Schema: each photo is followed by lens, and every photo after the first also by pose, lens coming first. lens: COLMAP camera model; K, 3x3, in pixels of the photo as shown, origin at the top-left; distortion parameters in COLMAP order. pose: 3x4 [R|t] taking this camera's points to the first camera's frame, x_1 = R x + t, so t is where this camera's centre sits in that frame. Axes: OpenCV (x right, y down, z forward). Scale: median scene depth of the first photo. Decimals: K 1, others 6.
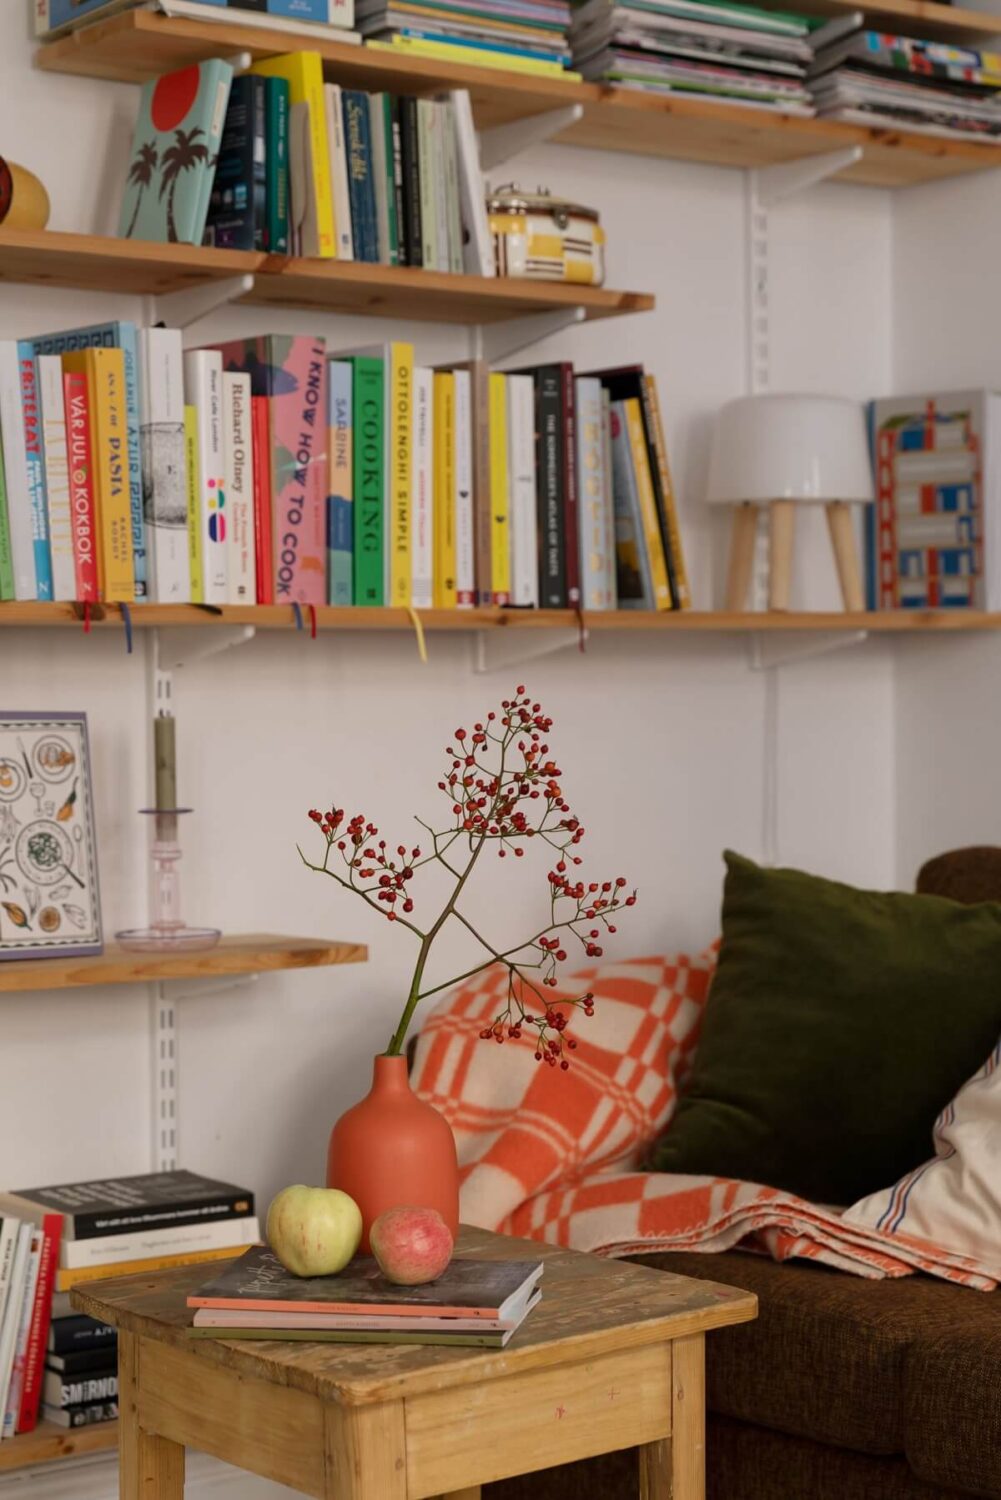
lens RADIAL K [[2802.3, 0, 582.0], [0, 2802.3, 752.2], [0, 0, 1]] dist [-0.004734, 0.027942]
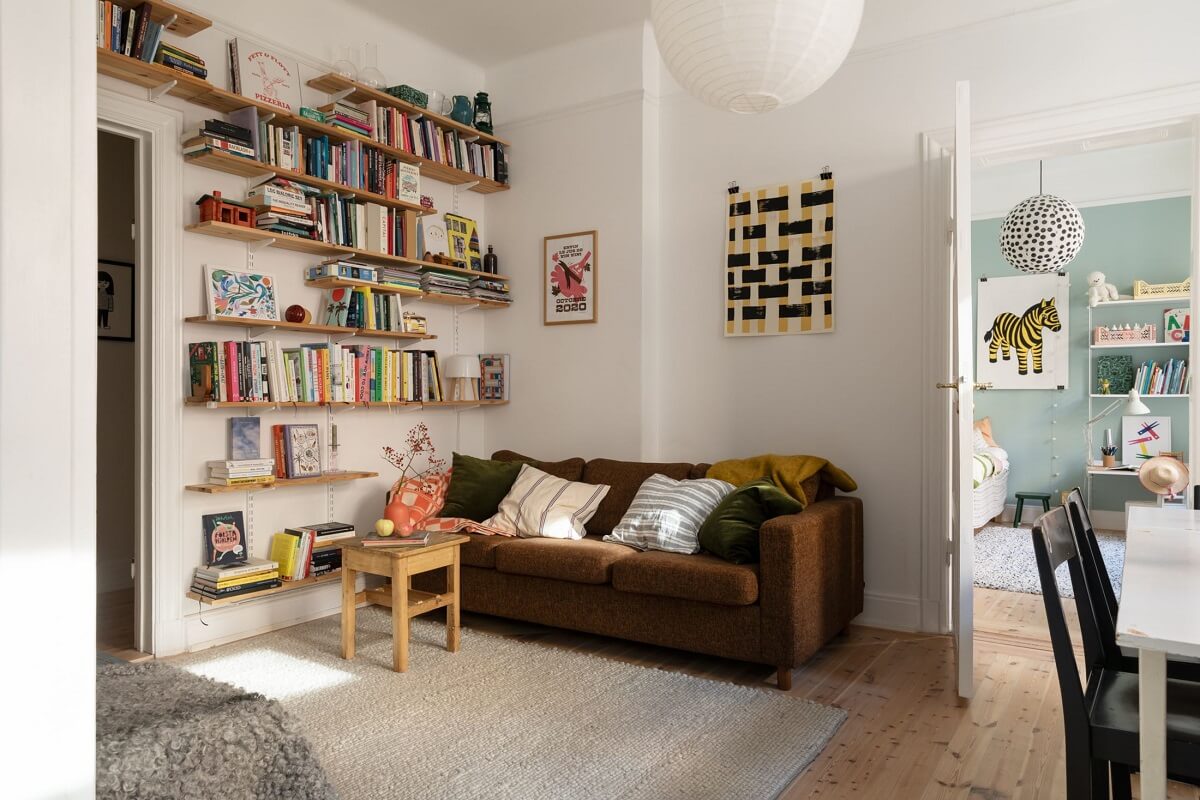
lens RADIAL K [[754.9, 0, 600.0], [0, 754.9, 400.0], [0, 0, 1]] dist [0.000212, -0.000151]
pose [[0.956943, 0.006998, 0.290190, -0.091061], [-0.000010, 0.999710, -0.024074, -0.024651], [-0.290275, 0.023035, 0.956666, -0.348157]]
